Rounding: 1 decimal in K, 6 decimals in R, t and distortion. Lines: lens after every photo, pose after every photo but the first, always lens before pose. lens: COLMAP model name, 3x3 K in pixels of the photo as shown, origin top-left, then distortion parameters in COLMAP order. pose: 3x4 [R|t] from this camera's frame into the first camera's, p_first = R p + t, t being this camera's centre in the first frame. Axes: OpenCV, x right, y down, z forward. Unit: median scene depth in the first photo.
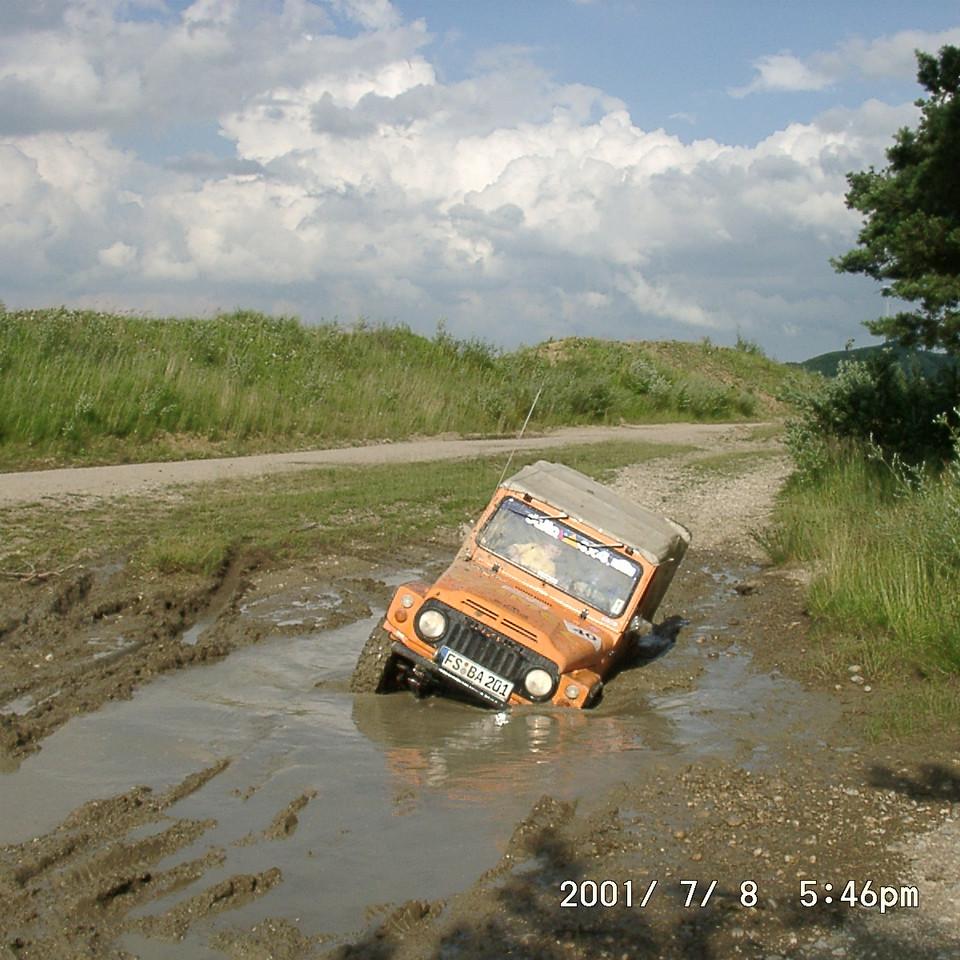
lens RADIAL K [[1563.9, 0, 492.4], [0, 1563.9, 483.0], [0, 0, 1]] dist [-0.162022, 0.146049]
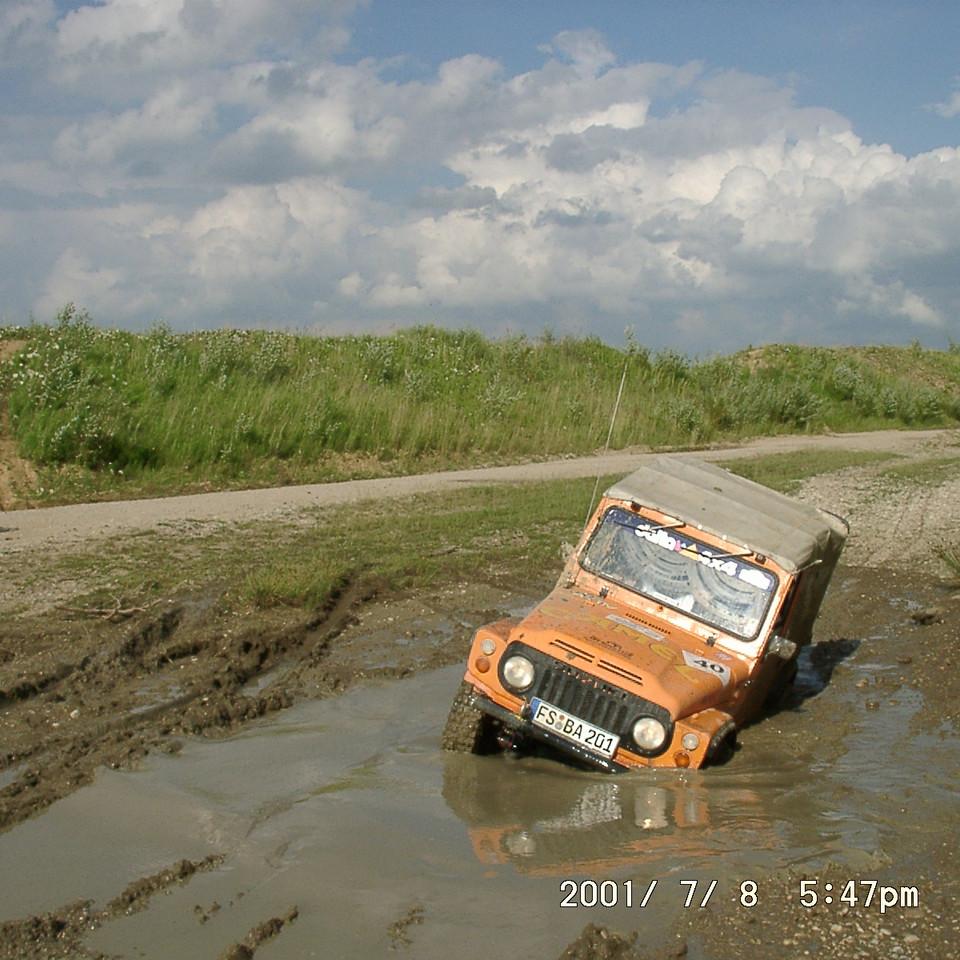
lens RADIAL K [[1563.9, 0, 492.4], [0, 1563.9, 483.0], [0, 0, 1]] dist [-0.162022, 0.146049]
pose [[0.990262, -0.022990, -0.137304, 0.034050], [0.021538, 0.999695, -0.012046, 0.000187], [0.137539, 0.008971, 0.990456, 0.099267]]
